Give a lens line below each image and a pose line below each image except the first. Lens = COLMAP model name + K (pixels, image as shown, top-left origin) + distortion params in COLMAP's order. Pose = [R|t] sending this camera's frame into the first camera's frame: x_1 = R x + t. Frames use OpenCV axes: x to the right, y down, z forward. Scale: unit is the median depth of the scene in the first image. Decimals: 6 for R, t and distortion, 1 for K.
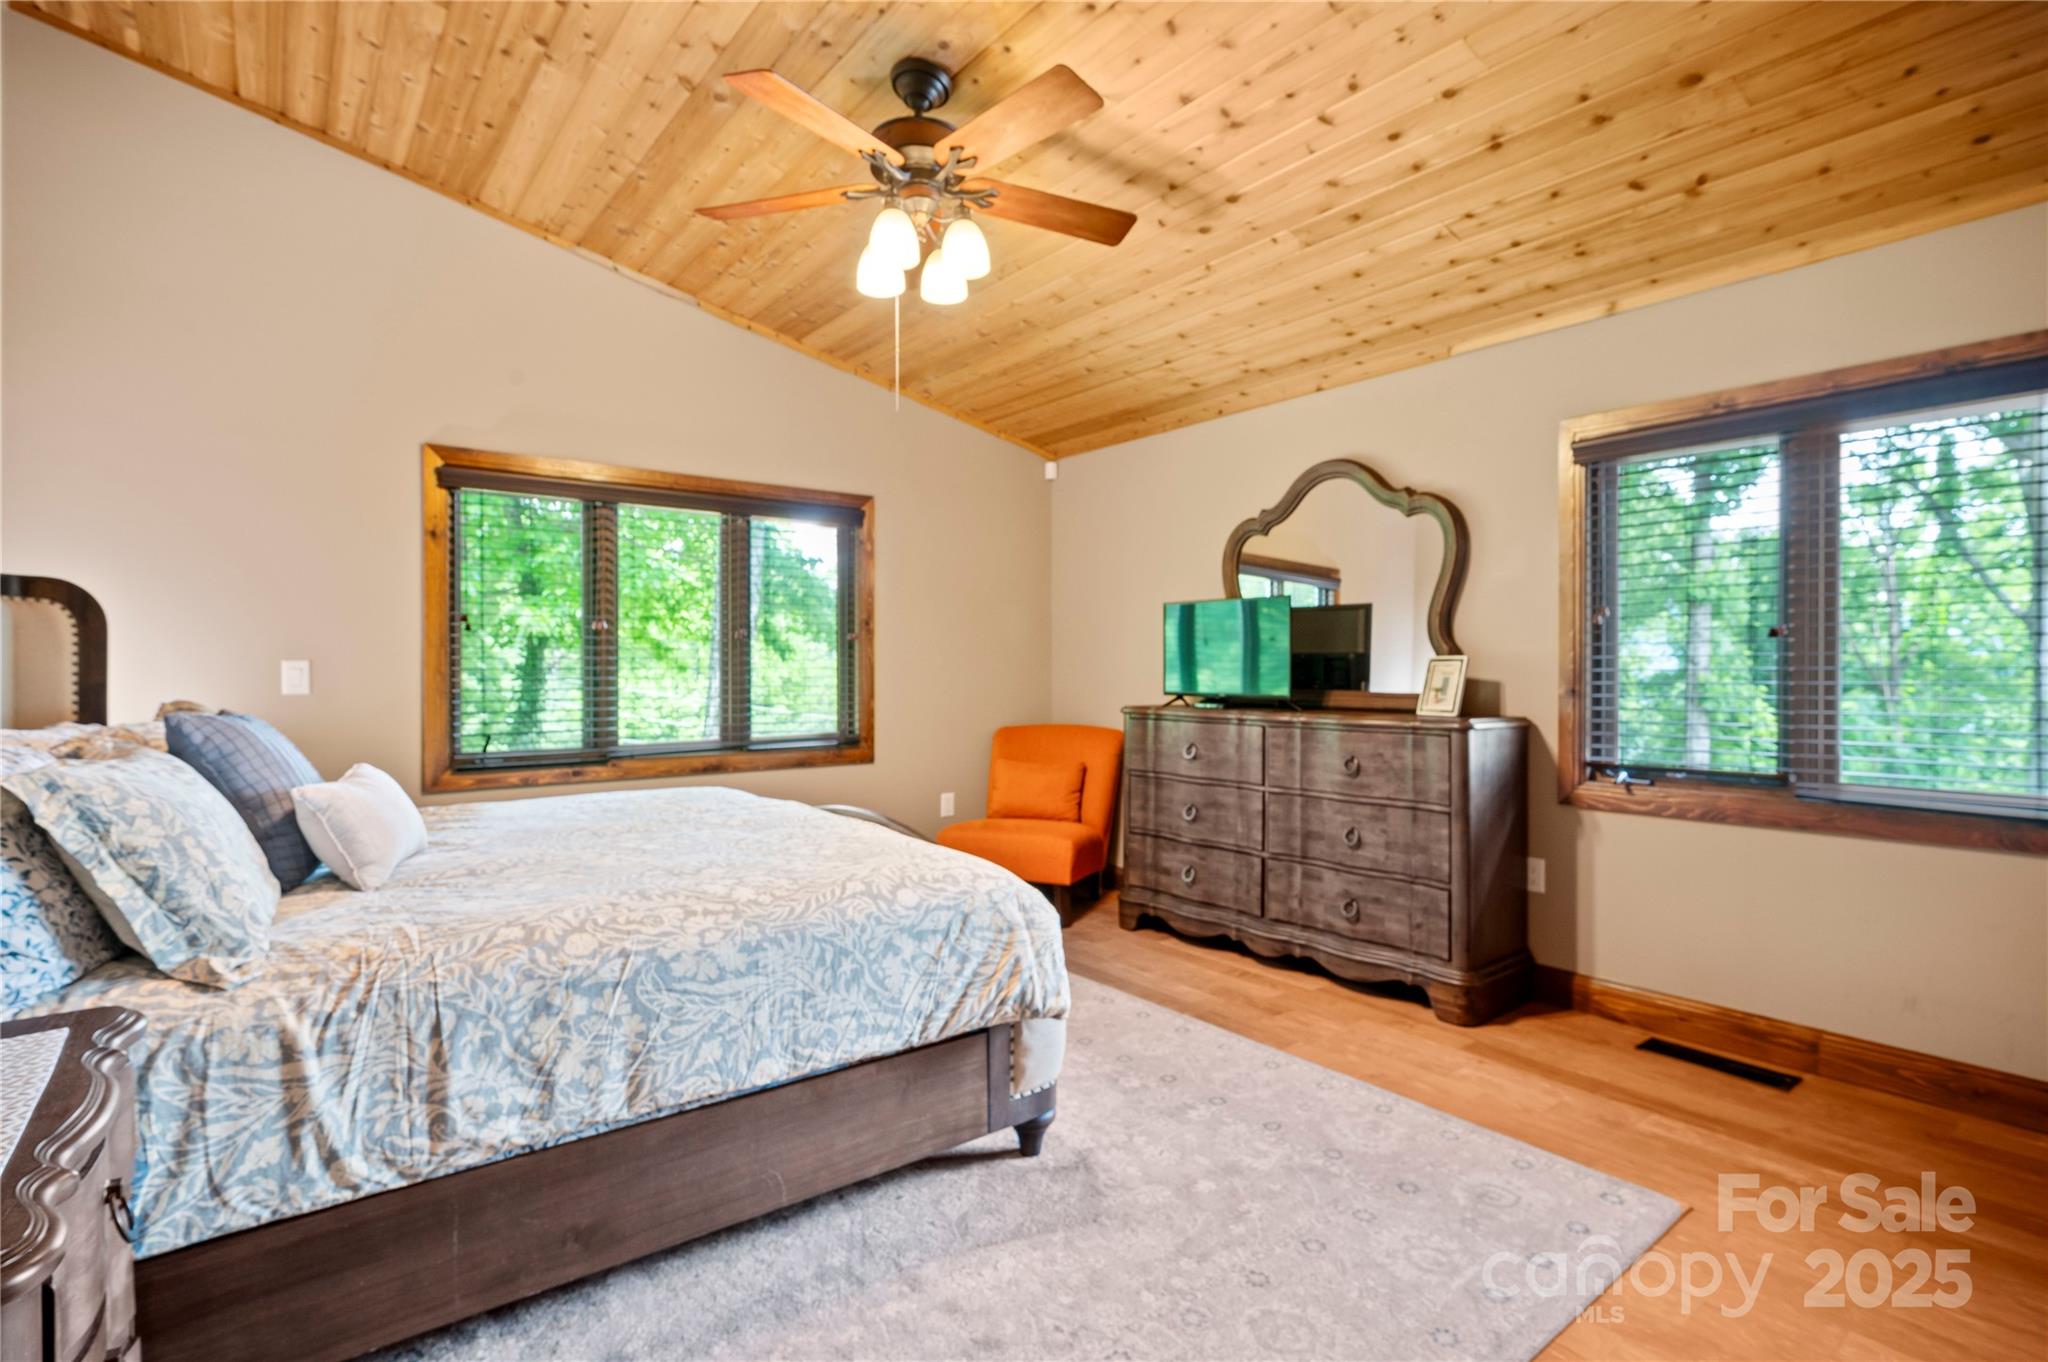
lens RADIAL K [[1001.4, 0, 1009.7], [0, 1001.4, 666.1], [0, 0, 1]] dist [-0.022733, 0.000244]
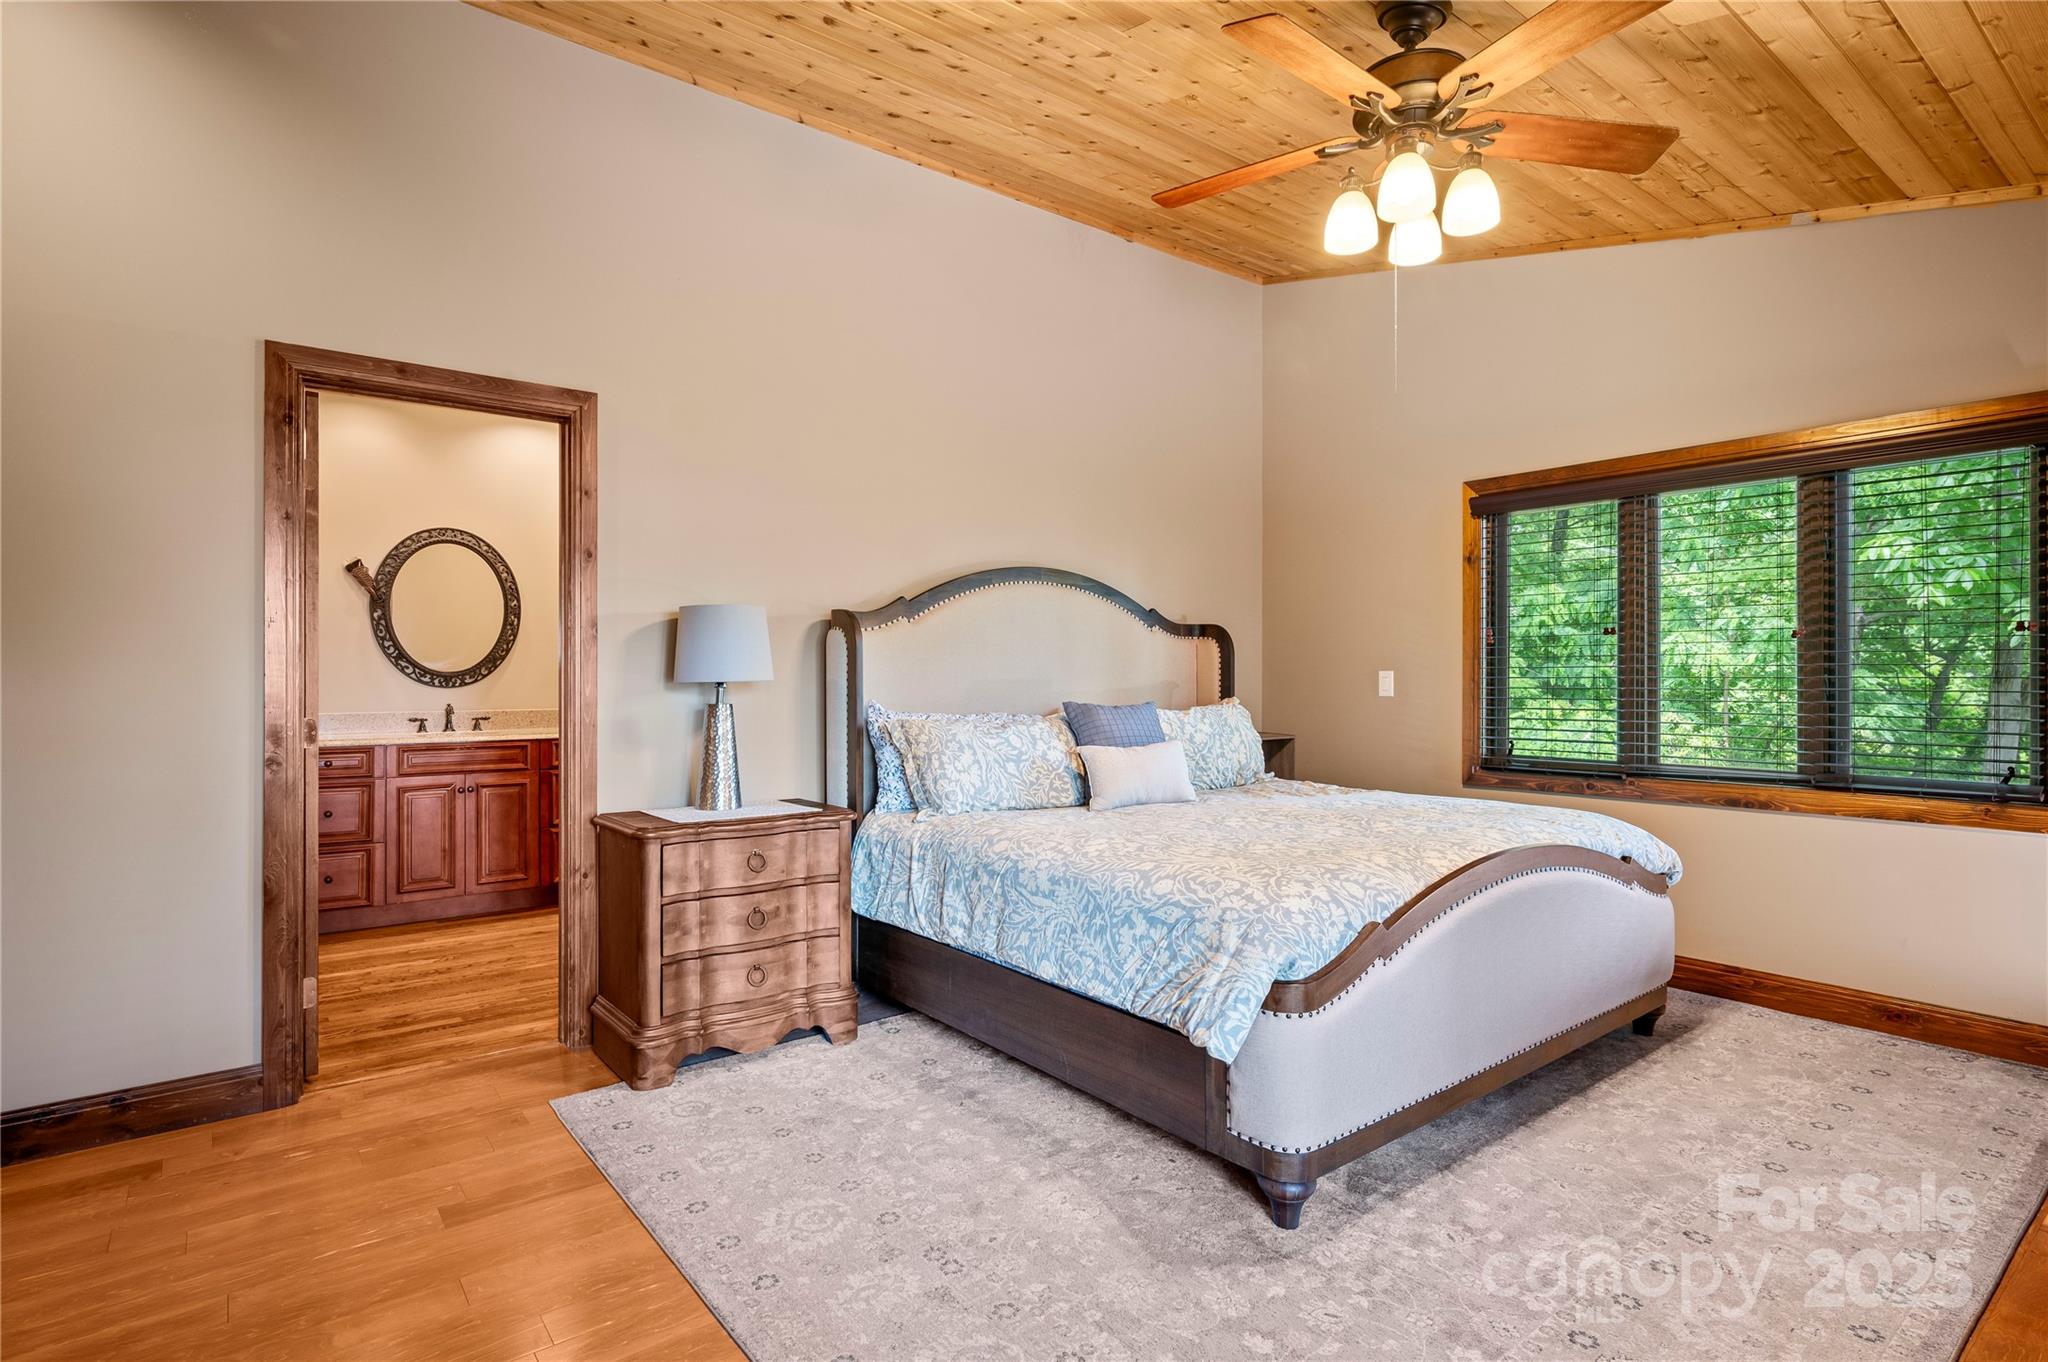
lens RADIAL K [[1001.4, 0, 1006.0], [0, 1001.4, 683.6], [0, 0, 1]] dist [-0.022733, 0.000244]
pose [[-0.000454, 0.009005, -0.999959, 1.139339], [0.003125, 0.999955, 0.009004, -0.003984], [0.999995, -0.003121, -0.000482, 0.943424]]
